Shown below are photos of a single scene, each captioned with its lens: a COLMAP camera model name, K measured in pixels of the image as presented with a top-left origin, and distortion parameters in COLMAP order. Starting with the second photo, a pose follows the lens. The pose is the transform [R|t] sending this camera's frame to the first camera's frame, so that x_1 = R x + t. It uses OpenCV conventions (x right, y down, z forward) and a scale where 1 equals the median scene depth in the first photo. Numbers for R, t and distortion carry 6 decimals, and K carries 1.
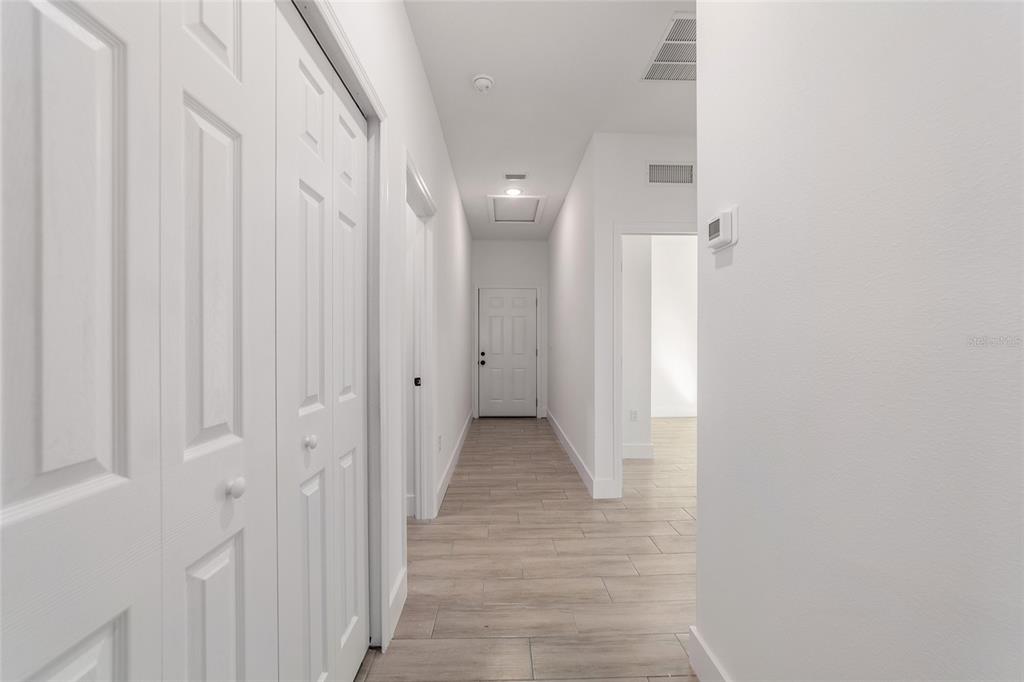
lens RADIAL K [[393.2, 0, 508.9], [0, 393.2, 345.2], [0, 0, 1]] dist [-0.016182, 0.007676]
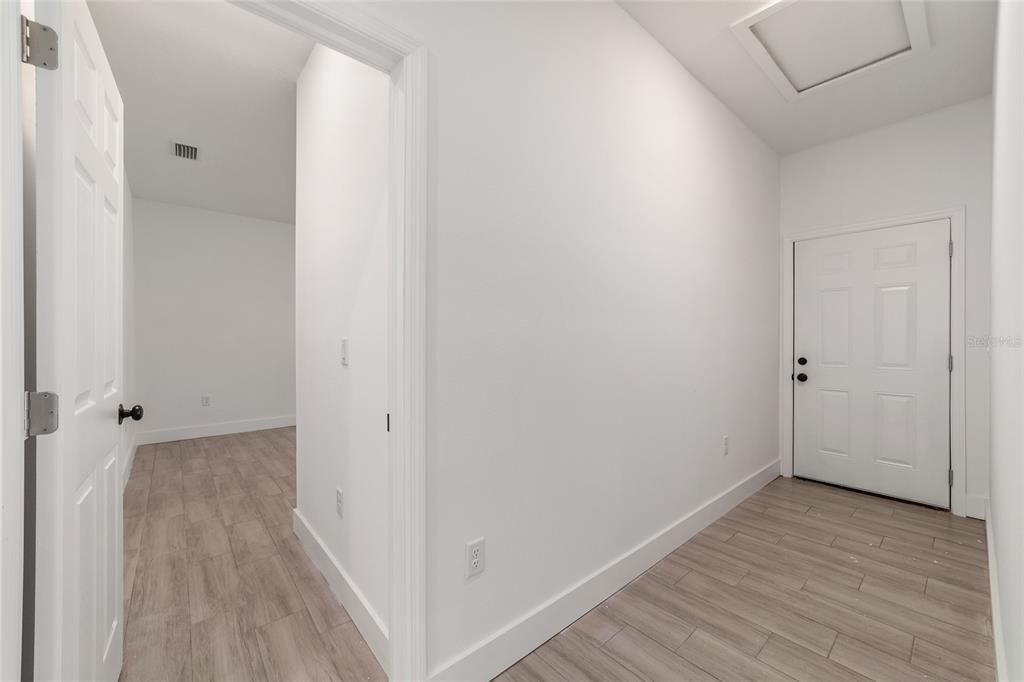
lens RADIAL K [[393.2, 0, 525.0], [0, 393.2, 339.0], [0, 0, 1]] dist [-0.016182, 0.007676]
pose [[0.636233, 0.002151, -0.771494, 0.105222], [-0.002868, 0.999996, 0.000423, -0.007311], [0.771491, 0.001943, 0.636237, 0.365020]]
